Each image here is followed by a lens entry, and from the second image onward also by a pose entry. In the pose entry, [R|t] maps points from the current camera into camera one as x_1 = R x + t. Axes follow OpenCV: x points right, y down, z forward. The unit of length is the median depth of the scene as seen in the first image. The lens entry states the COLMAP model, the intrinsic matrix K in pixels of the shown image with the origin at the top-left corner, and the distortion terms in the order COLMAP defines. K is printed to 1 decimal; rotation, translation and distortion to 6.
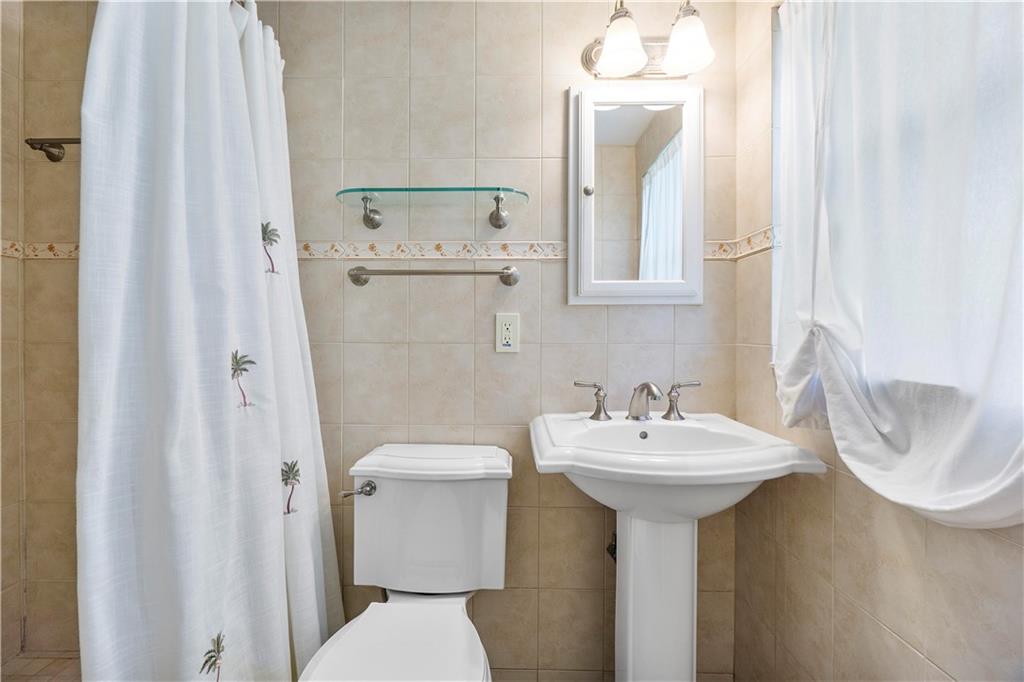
lens RADIAL K [[439.3, 0, 497.7], [0, 439.3, 335.3], [0, 0, 1]] dist [-0.007432, 0.001450]
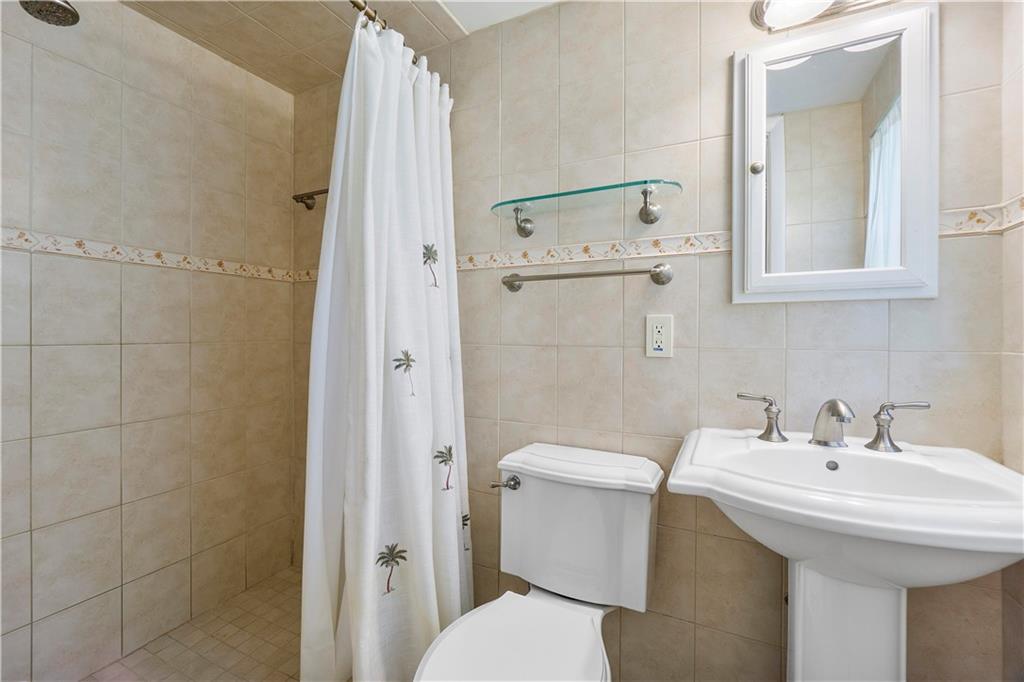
lens RADIAL K [[439.3, 0, 508.5], [0, 439.3, 334.8], [0, 0, 1]] dist [-0.007432, 0.001450]
pose [[0.903003, 0.000522, -0.429634, 0.133170], [-0.003564, 0.999974, -0.006275, -0.001235], [0.429619, 0.007198, 0.902981, 0.032869]]
